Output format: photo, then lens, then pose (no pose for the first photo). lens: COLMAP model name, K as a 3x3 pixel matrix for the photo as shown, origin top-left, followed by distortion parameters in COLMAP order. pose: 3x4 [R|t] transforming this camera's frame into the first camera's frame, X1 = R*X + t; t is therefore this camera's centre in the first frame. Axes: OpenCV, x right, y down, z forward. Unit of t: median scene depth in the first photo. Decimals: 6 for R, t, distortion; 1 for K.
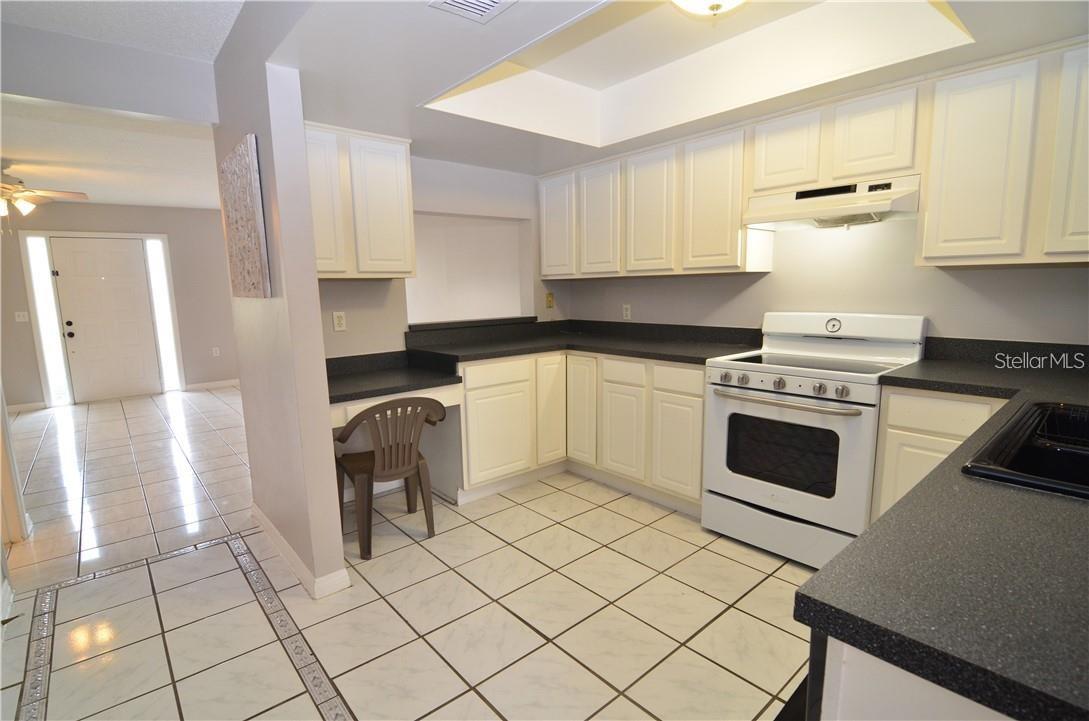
lens RADIAL K [[520.2, 0, 536.4], [0, 520.2, 367.4], [0, 0, 1]] dist [-0.027112, -0.000723]
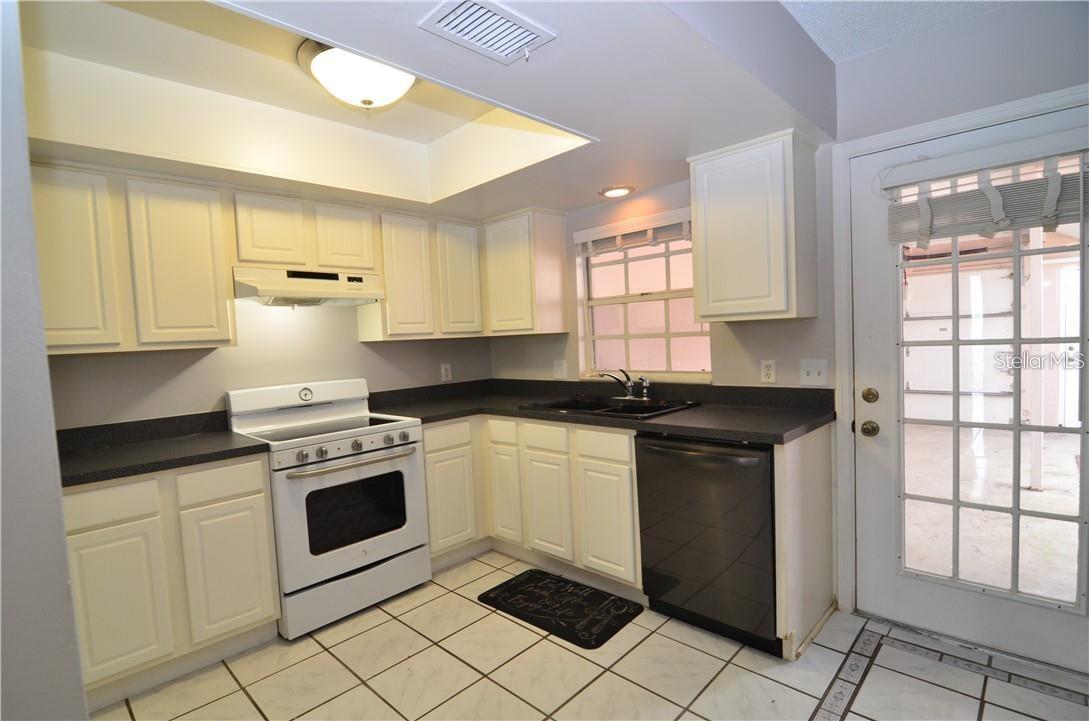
lens RADIAL K [[520.2, 0, 535.8], [0, 520.2, 365.6], [0, 0, 1]] dist [-0.027112, -0.000723]
pose [[-0.094979, -0.023019, 0.995213, -0.586895], [0.203731, 0.978123, 0.042067, -0.092707], [-0.974409, 0.206751, -0.088211, 0.637456]]
